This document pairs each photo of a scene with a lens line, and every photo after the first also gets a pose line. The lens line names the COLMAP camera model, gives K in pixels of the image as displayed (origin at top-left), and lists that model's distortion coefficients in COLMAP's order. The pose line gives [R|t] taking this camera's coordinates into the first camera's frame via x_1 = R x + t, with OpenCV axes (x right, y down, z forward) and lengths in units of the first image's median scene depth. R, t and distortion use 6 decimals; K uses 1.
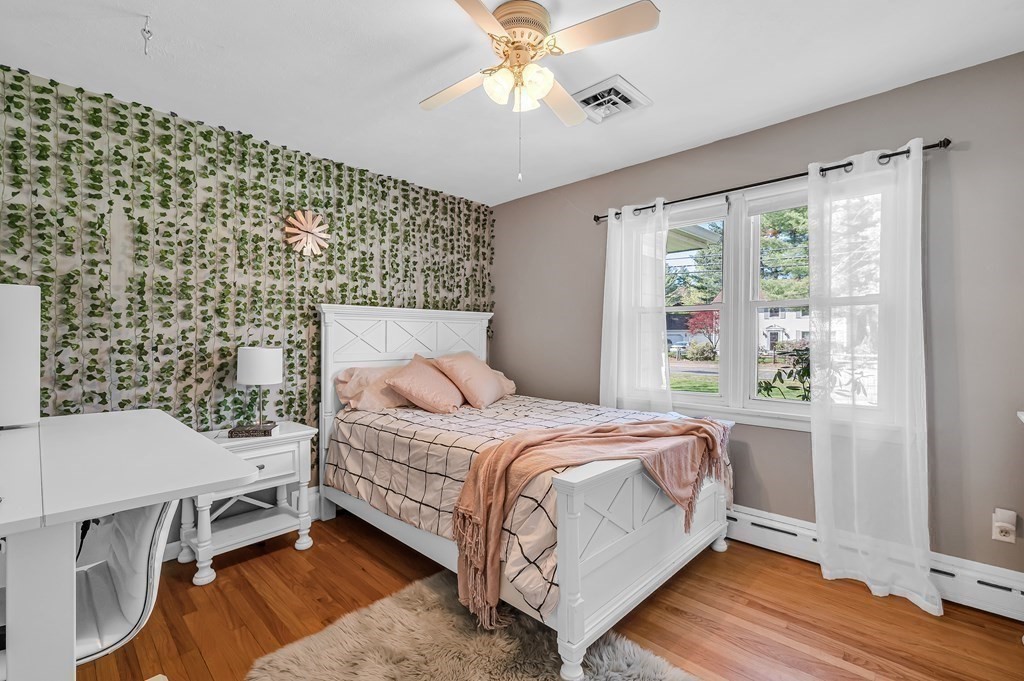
lens RADIAL K [[447.1, 0, 504.7], [0, 447.1, 344.1], [0, 0, 1]] dist [0.000534, 0.000035]
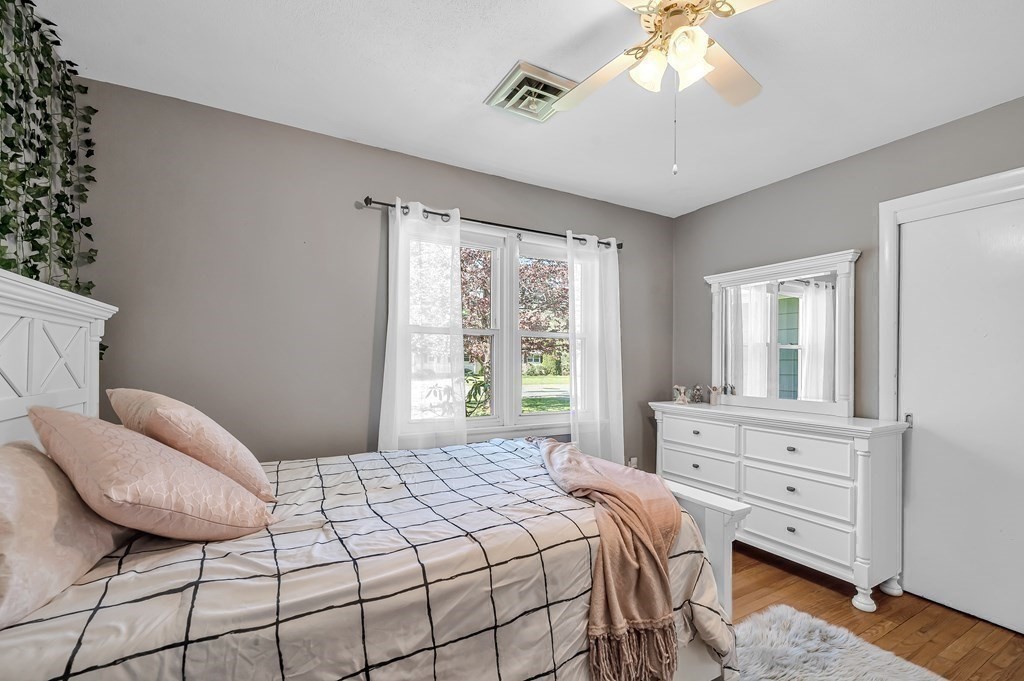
lens RADIAL K [[447.1, 0, 504.7], [0, 447.1, 344.1], [0, 0, 1]] dist [0.000534, 0.000035]
pose [[0.283500, 0.037486, 0.958239, -0.632002], [0.003681, 0.999186, -0.040176, -0.009560], [-0.958965, 0.014917, 0.283131, 0.802935]]
